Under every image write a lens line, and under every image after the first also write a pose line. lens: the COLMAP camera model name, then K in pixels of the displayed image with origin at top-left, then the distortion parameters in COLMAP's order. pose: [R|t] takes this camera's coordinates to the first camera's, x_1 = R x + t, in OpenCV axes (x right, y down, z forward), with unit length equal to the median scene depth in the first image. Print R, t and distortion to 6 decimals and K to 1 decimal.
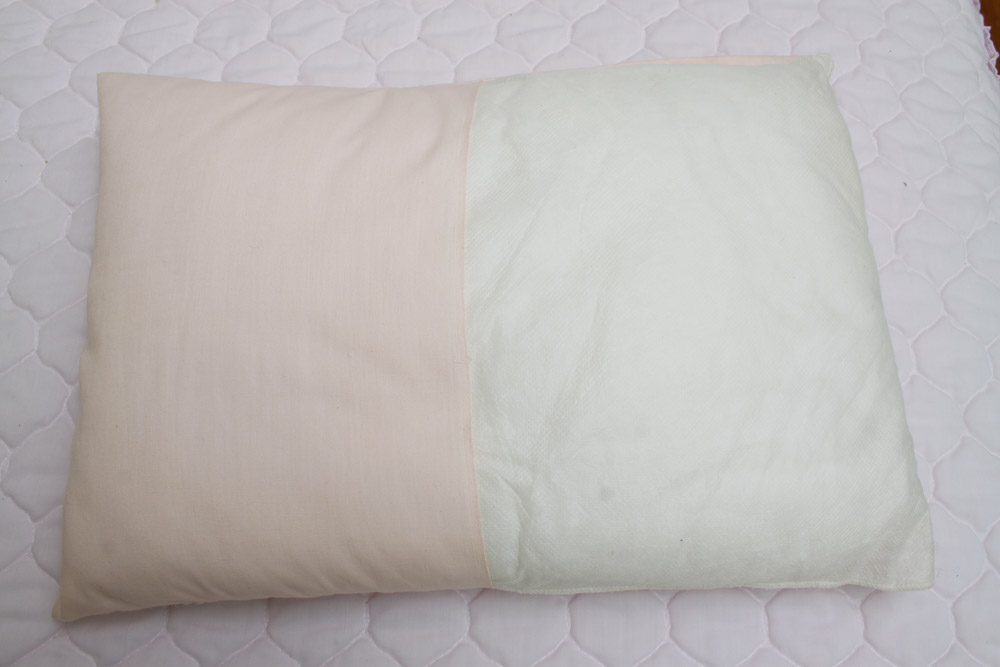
lens RADIAL K [[826.1, 0, 528.3], [0, 826.1, 330.9], [0, 0, 1]] dist [-0.107033, 0.054155]
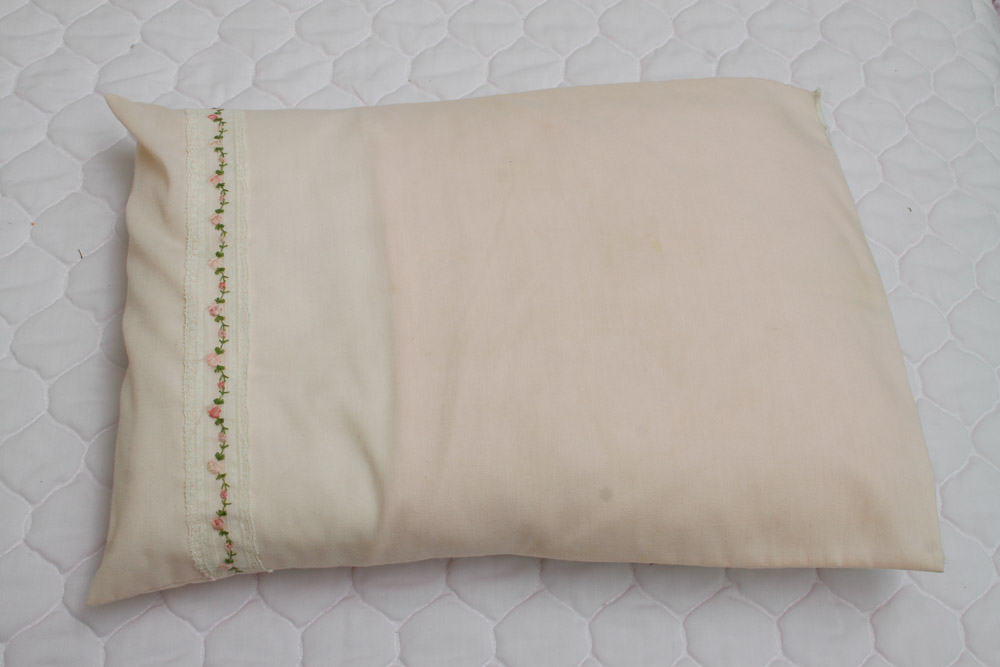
lens RADIAL K [[1326.4, 0, 499.1], [0, 1326.4, 338.3], [0, 0, 1]] dist [0.034565, 0.000000]
pose [[0.999208, -0.039076, 0.007494, -0.052976], [0.039460, 0.997372, -0.060755, 0.053302], [-0.005100, 0.061003, 0.998125, -0.599205]]
